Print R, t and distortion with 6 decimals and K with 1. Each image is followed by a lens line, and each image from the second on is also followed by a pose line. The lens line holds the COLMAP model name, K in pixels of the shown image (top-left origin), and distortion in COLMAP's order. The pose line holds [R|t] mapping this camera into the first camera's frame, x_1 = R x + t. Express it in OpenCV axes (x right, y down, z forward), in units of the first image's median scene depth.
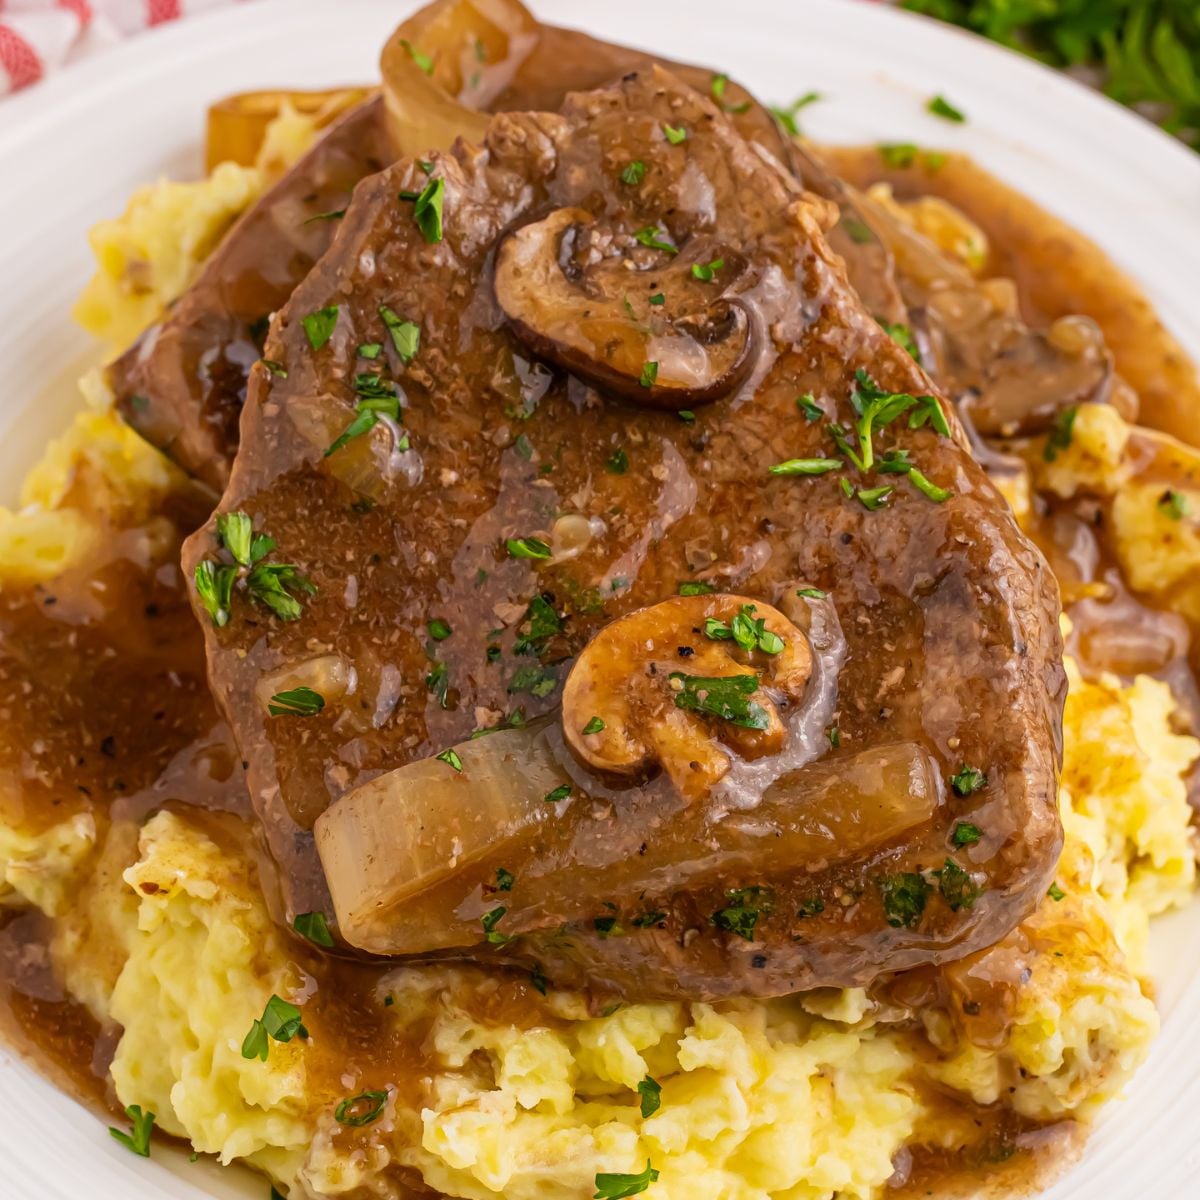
lens RADIAL K [[7482.0, 0, 600.0], [0, 7482.0, 600.0], [0, 0, 1]] dist [-0.193384, 2.856289]
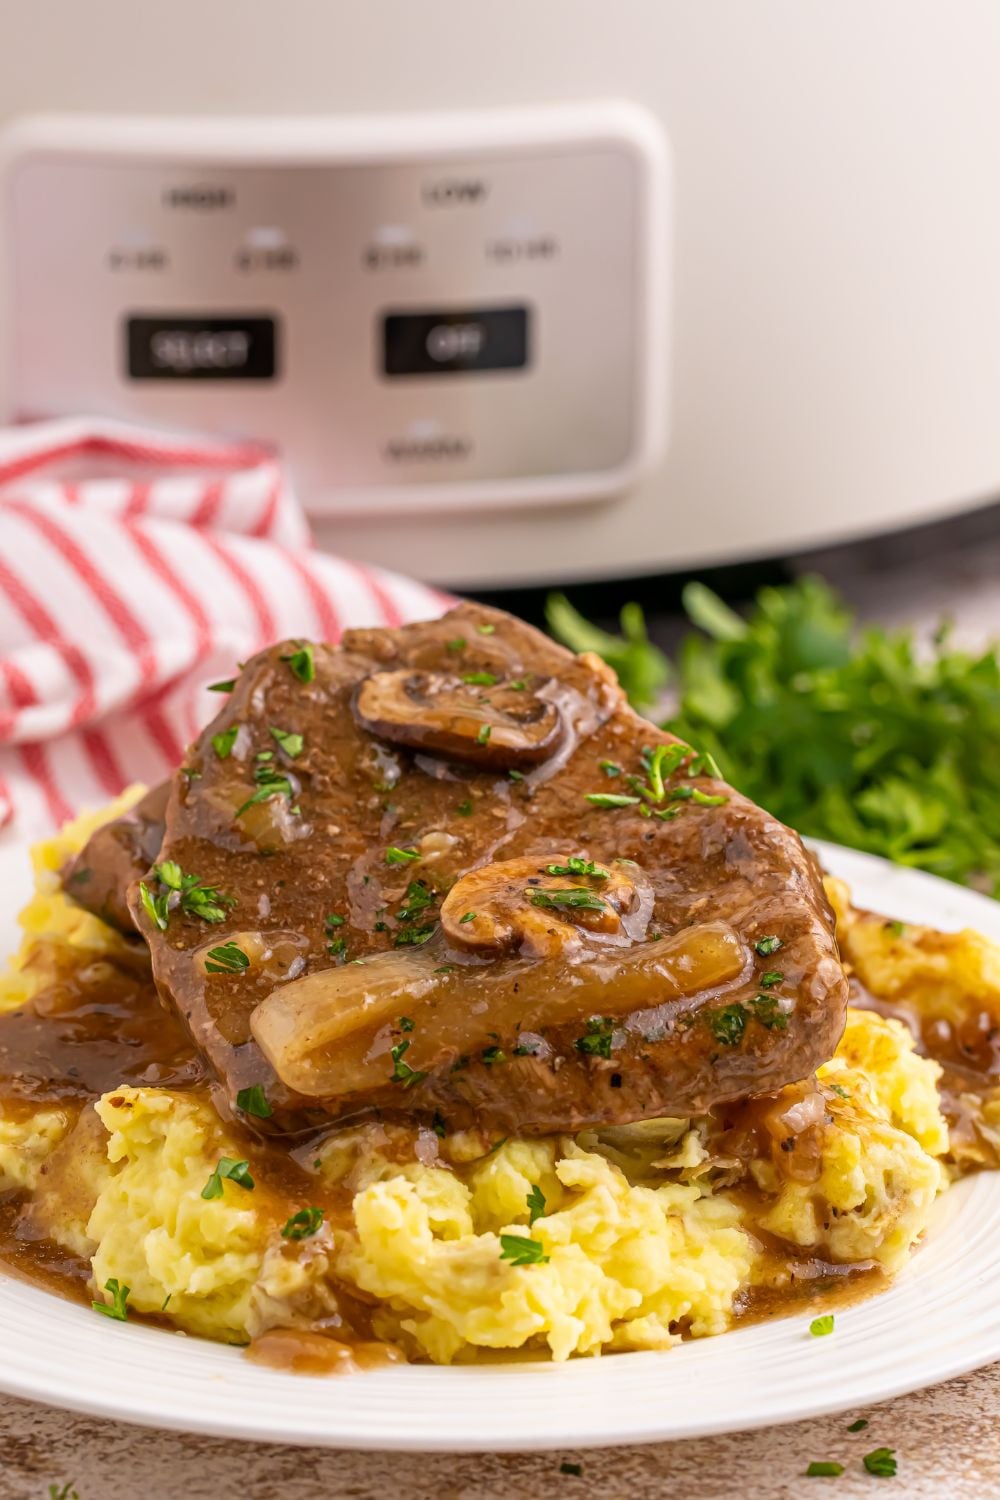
lens RADIAL K [[5989.0, 0, 501.0], [0, 5989.0, 787.3], [0, 0, 1]] dist [0.209803, -3.683015]
pose [[0.995535, -0.052467, 0.078465, -0.071686], [0.085394, 0.854814, -0.511861, 0.503198], [-0.040217, 0.516276, 0.855477, 0.123059]]
